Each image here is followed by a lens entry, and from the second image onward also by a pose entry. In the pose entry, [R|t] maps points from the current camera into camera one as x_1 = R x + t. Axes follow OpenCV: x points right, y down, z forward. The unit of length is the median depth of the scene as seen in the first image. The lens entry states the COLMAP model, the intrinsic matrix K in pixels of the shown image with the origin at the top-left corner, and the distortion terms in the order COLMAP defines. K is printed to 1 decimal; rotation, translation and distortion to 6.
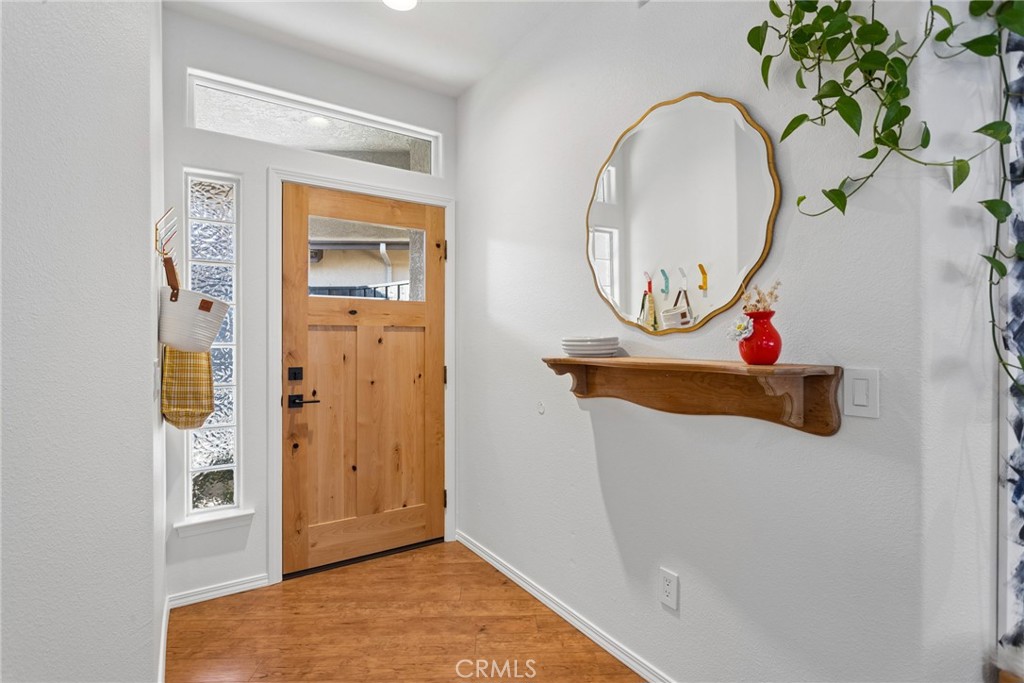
lens RADIAL K [[497.8, 0, 512.0], [0, 497.8, 341.5], [0, 0, 1]] dist [-0.014842, 0.000445]
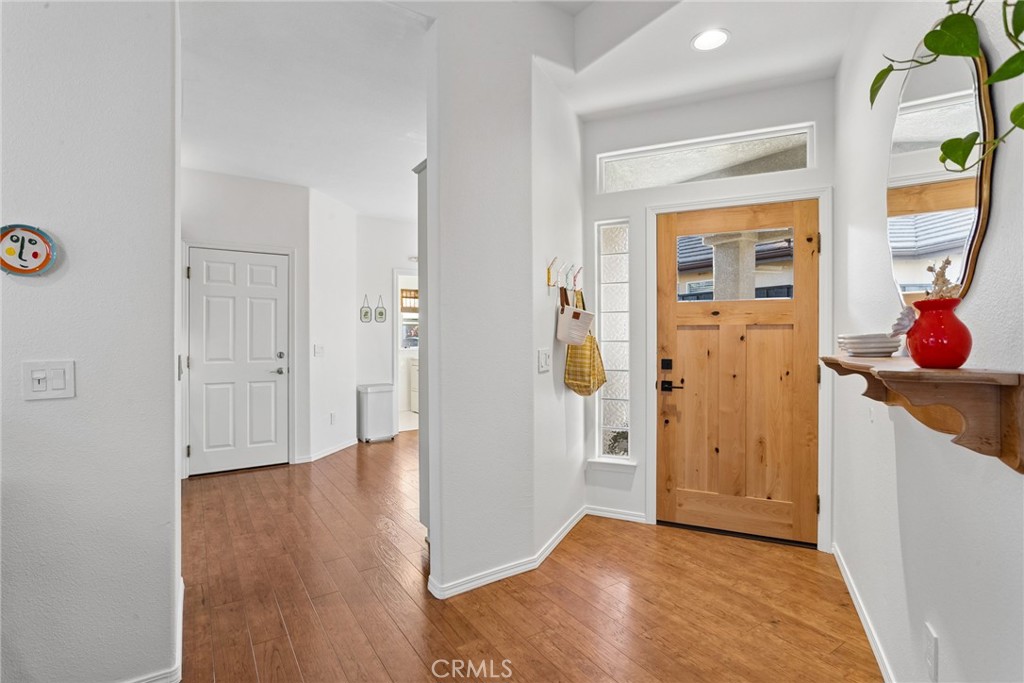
lens RADIAL K [[495.6, 0, 508.8], [0, 495.6, 338.4], [0, 0, 1]] dist [-0.015566, 0.008382]
pose [[0.508403, 0.000413, -0.861119, 0.435857], [-0.001924, 0.999998, -0.000657, 0.000752], [0.861117, 0.001990, 0.508403, 0.013137]]
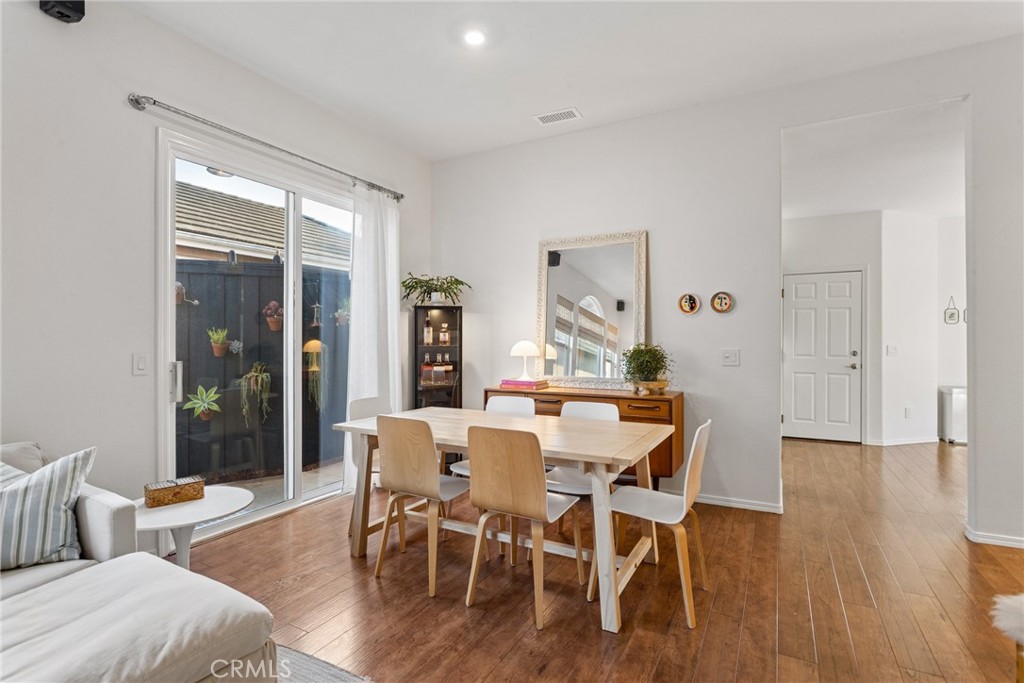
lens RADIAL K [[495.6, 0, 508.8], [0, 495.6, 338.4], [0, 0, 1]] dist [-0.015566, 0.008382]
pose [[-0.511972, -0.002287, -0.858999, 0.983512], [-0.004477, 0.999990, 0.000006, 0.001767], [0.858991, 0.003849, -0.511977, 0.013146]]
